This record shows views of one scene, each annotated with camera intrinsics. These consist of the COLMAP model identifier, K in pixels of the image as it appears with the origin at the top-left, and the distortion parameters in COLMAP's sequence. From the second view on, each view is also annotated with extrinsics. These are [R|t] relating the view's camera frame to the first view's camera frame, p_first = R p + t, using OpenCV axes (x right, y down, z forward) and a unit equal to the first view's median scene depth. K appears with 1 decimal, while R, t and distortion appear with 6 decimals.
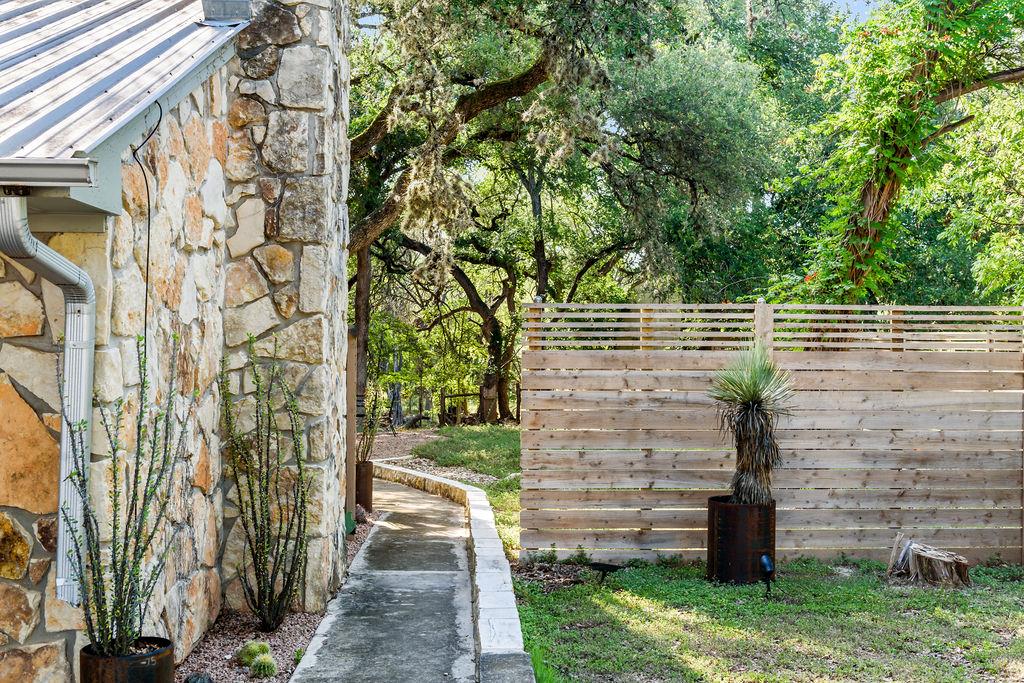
lens RADIAL K [[1200.9, 0, 512.0], [0, 1200.9, 341.5], [0, 0, 1]] dist [-0.009296, 0.010415]
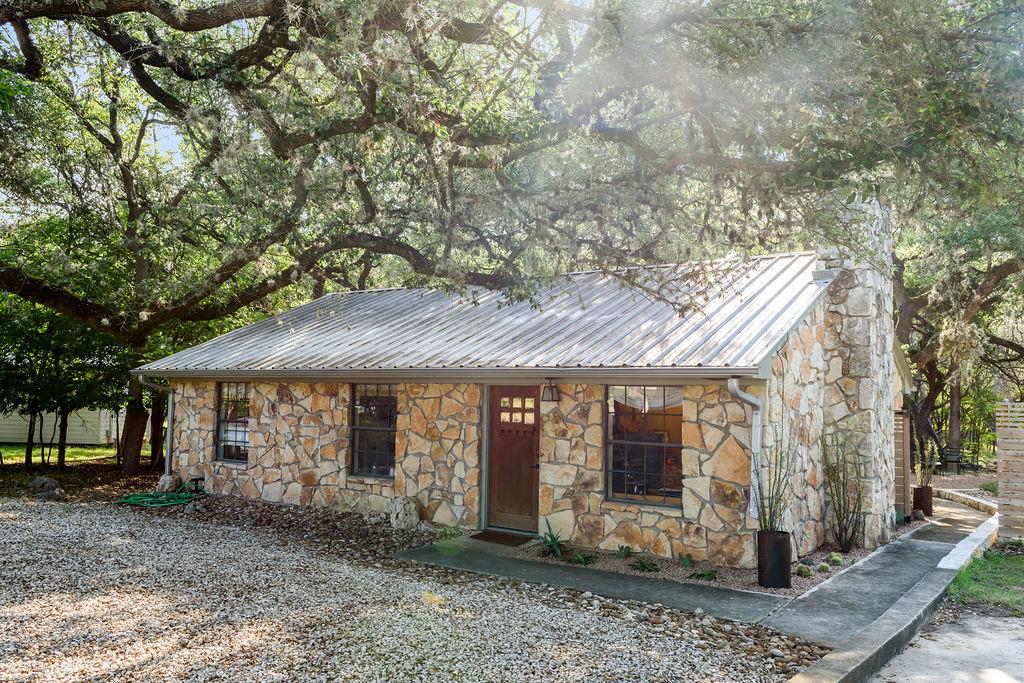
lens RADIAL K [[803.3, 0, 512.0], [0, 803.3, 341.5], [0, 0, 1]] dist [0.003390, 0.001655]
pose [[0.790680, -0.034088, -0.611280, 0.227037], [-0.013006, 0.997288, -0.072437, -0.032987], [0.612091, 0.065224, 0.788093, -0.561974]]
